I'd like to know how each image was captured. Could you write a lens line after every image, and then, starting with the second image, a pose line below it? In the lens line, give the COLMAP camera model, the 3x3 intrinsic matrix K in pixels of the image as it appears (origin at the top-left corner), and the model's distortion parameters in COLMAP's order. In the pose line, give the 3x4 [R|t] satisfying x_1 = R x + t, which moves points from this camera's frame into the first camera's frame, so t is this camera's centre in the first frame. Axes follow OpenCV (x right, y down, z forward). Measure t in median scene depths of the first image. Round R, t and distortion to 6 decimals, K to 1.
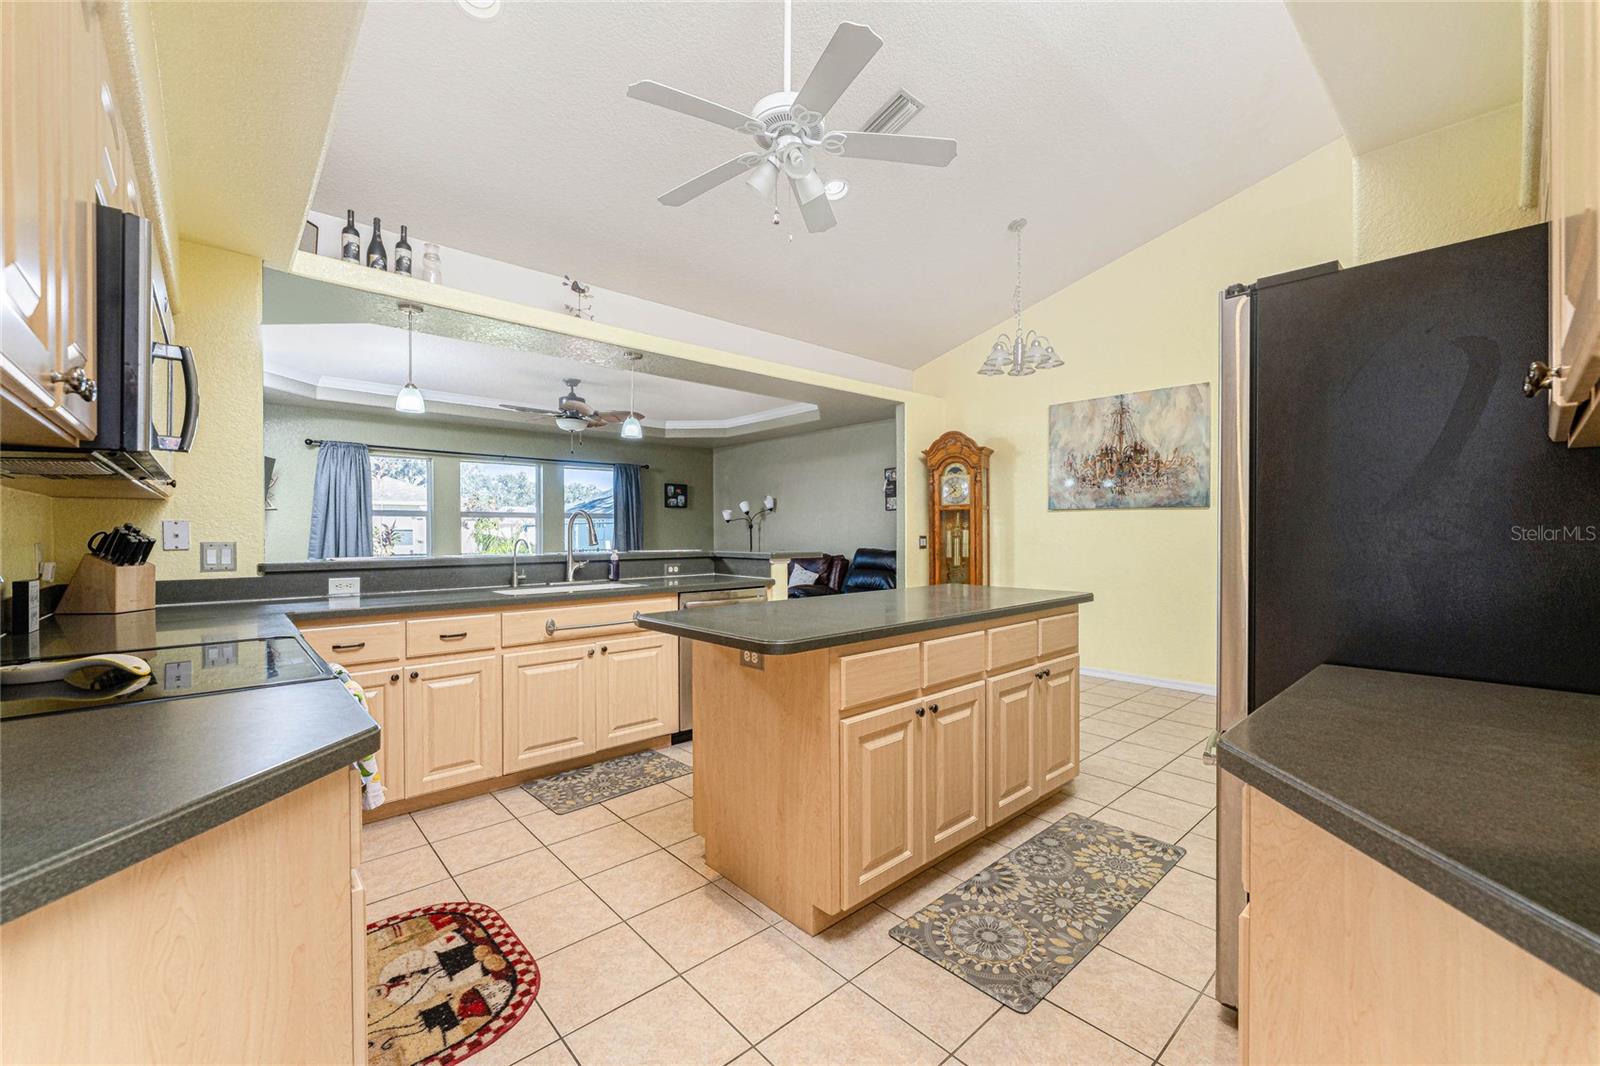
lens RADIAL K [[647.7, 0, 798.3], [0, 647.7, 529.7], [0, 0, 1]] dist [-0.000392, -0.000636]
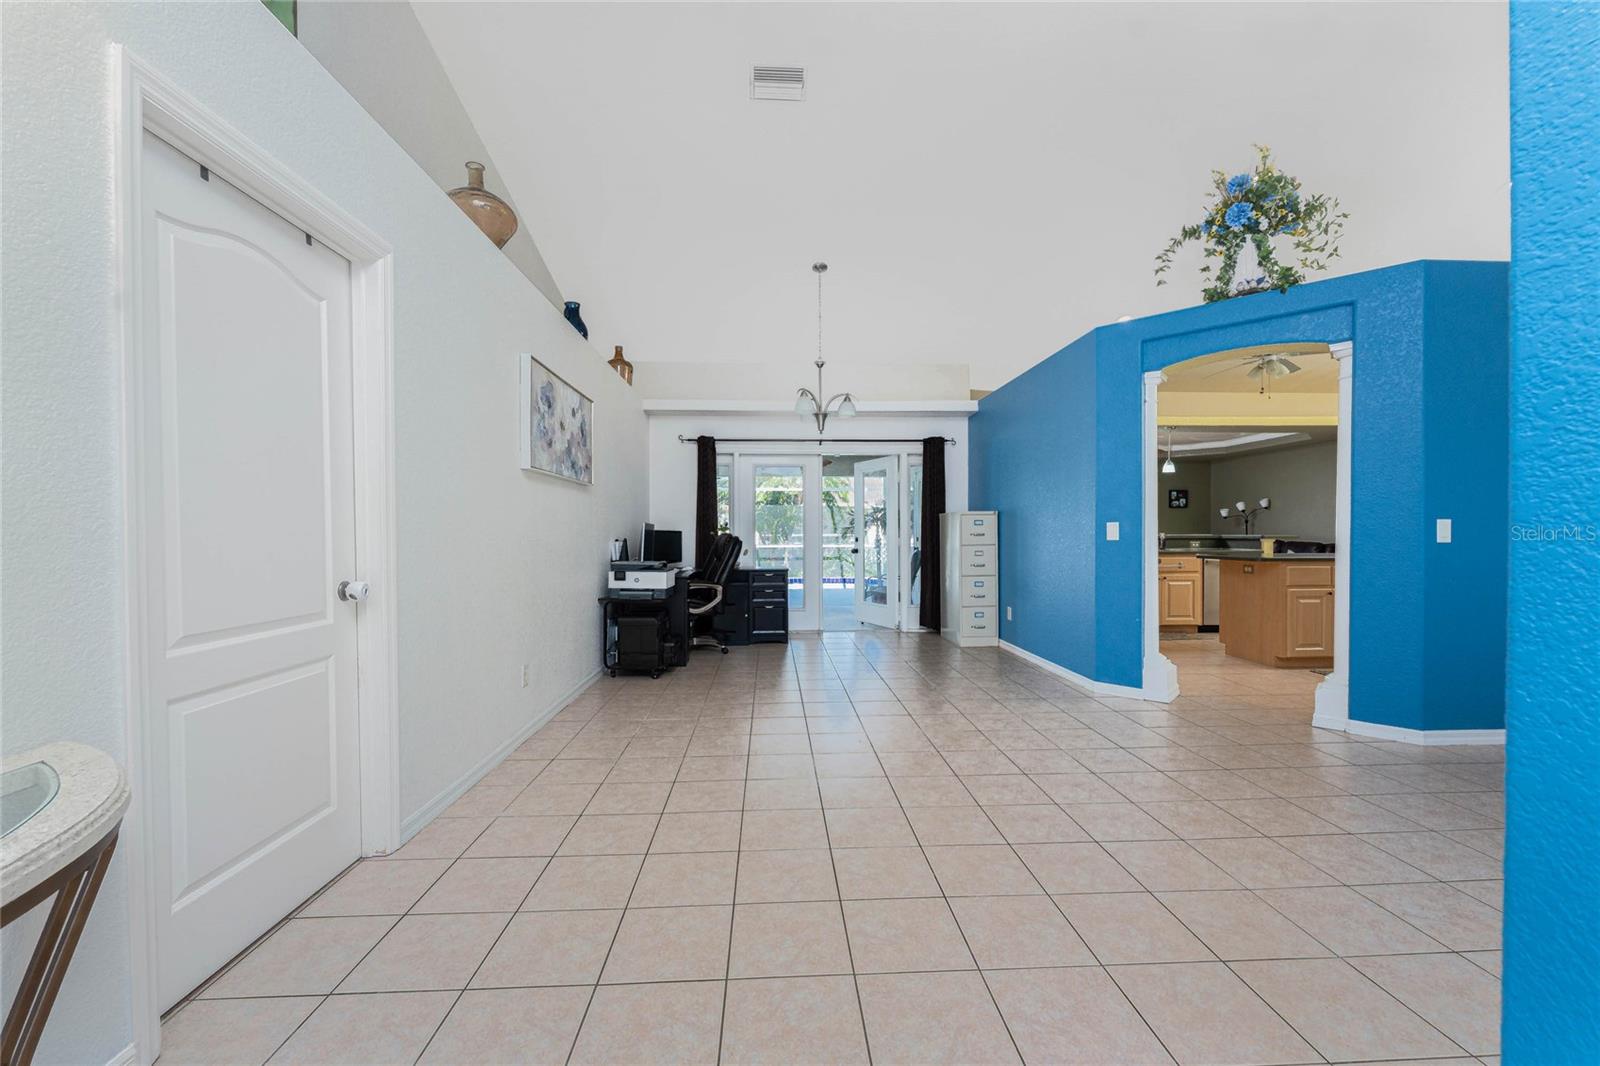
lens RADIAL K [[647.7, 0, 782.6], [0, 647.7, 538.7], [0, 0, 1]] dist [-0.000392, -0.000636]
pose [[0.769079, 0.013066, -0.639021, 0.082967], [-0.003994, 0.999870, 0.015636, 0.025945], [0.639142, -0.009473, 0.769031, -1.205705]]
